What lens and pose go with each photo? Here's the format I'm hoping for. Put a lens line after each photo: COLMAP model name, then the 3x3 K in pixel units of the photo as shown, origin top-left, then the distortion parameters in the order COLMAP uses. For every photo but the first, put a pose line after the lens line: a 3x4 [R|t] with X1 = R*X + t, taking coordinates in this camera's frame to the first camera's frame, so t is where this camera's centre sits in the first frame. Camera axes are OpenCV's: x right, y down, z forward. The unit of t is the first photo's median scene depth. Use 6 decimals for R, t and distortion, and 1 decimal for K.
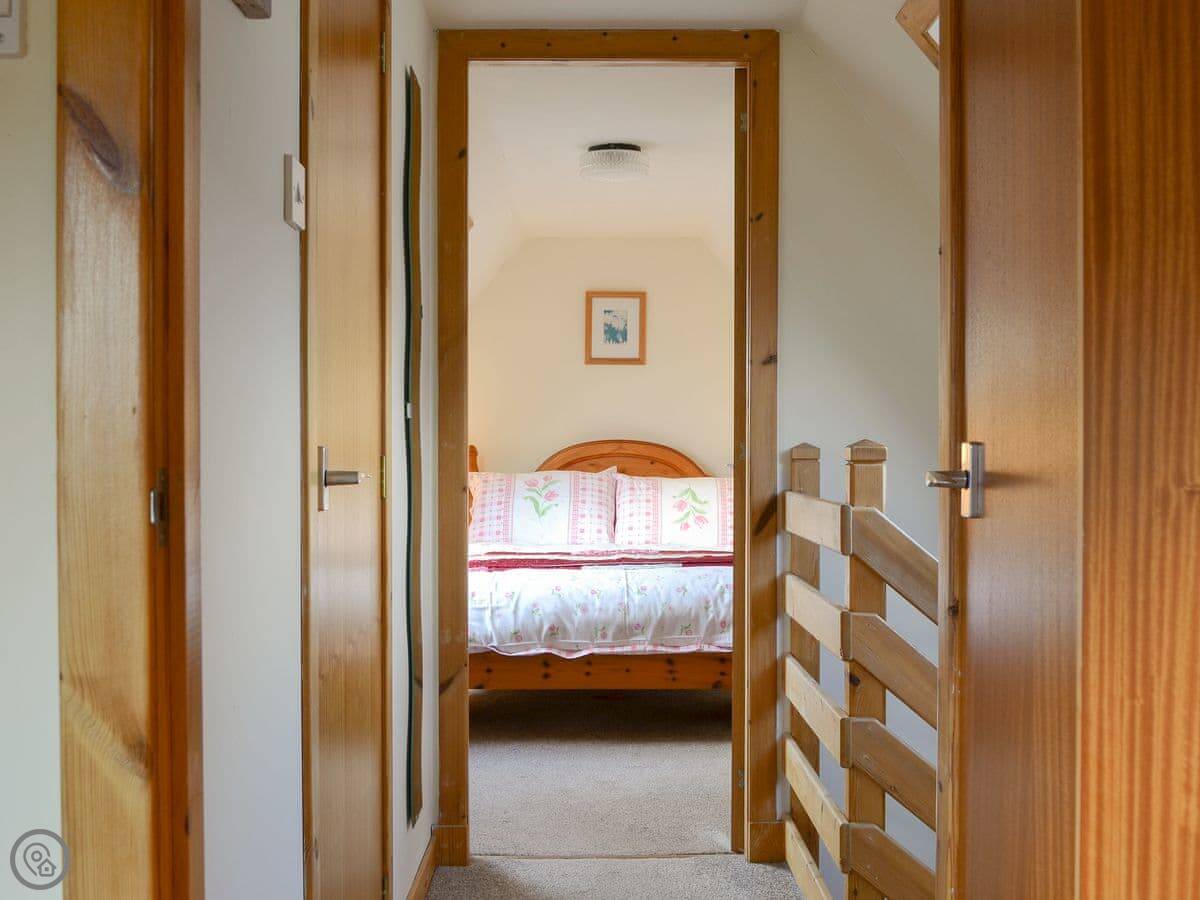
lens RADIAL K [[1242.6, 0, 600.0], [0, 1242.6, 450.0], [0, 0, 1]] dist [-0.075034, 0.011657]
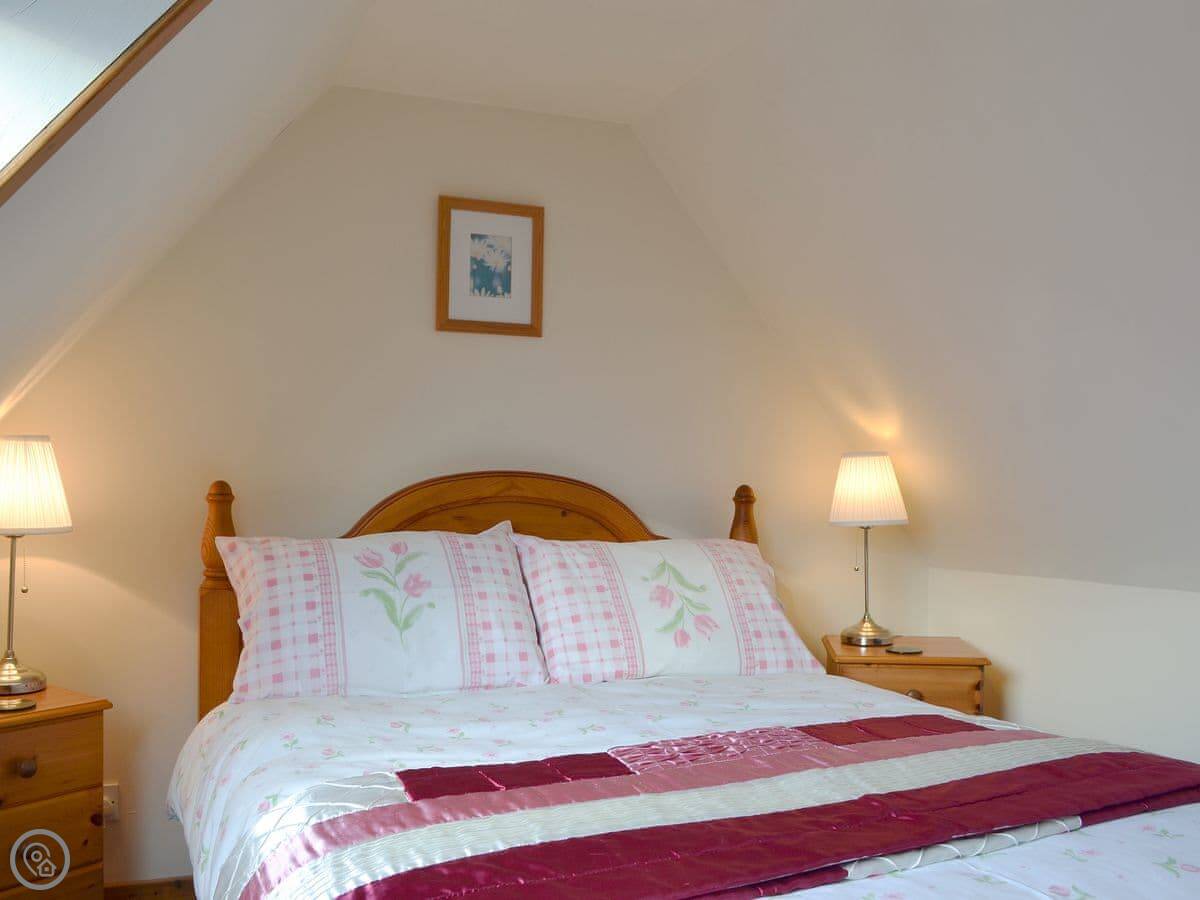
lens RADIAL K [[1062.6, 0, 570.3], [0, 1062.6, 454.7], [0, 0, 1]] dist [-0.063274, -0.002422]
pose [[0.926690, 0.010691, 0.375675, -0.136991], [0.000701, 0.999544, -0.030174, -0.001511], [-0.375826, 0.028226, 0.926260, 0.584460]]
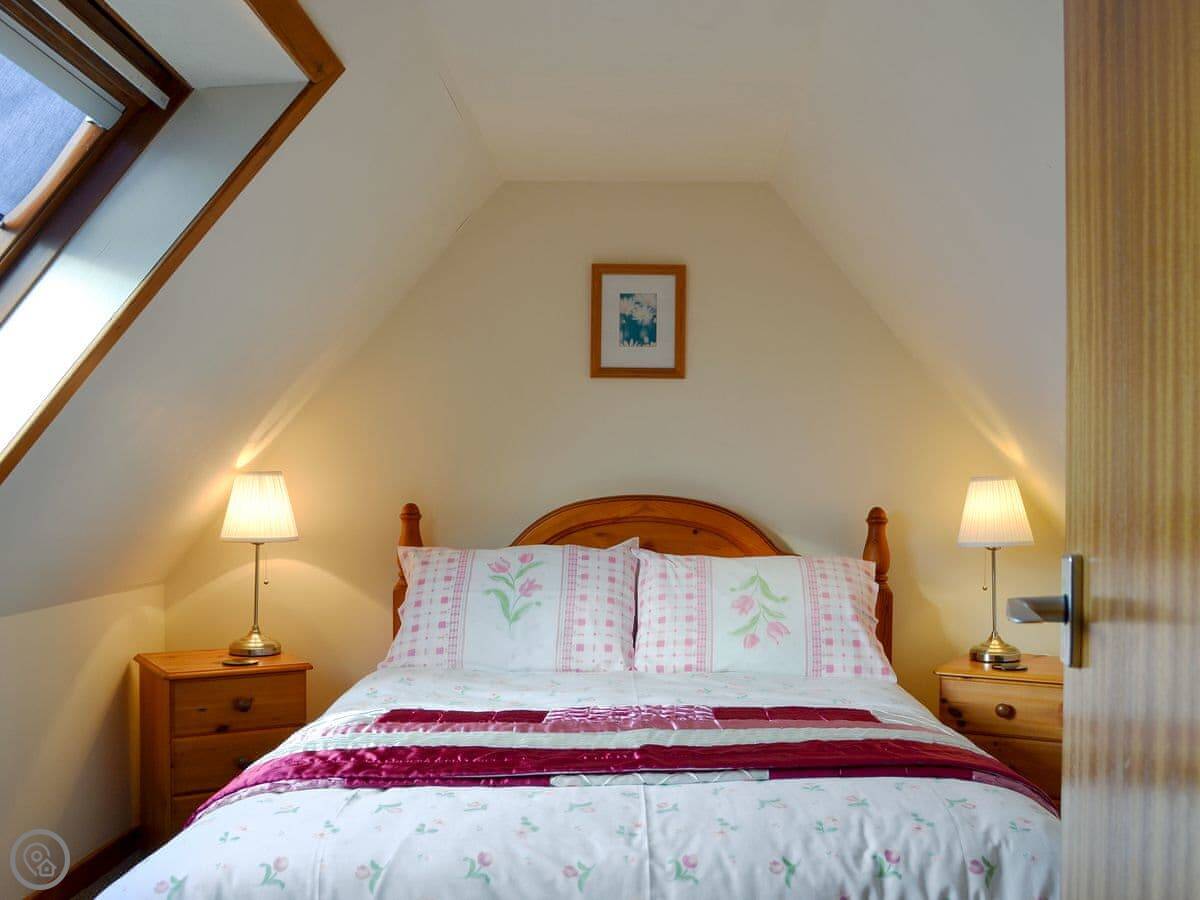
lens RADIAL K [[1146.7, 0, 651.9], [0, 1146.7, 469.0], [0, 0, 1]] dist [-0.076524, 0.009148]
pose [[0.999886, 0.002058, 0.014933, 0.011542], [-0.001678, 0.999676, -0.025414, -0.007016], [-0.014981, 0.025386, 0.999565, 0.430434]]
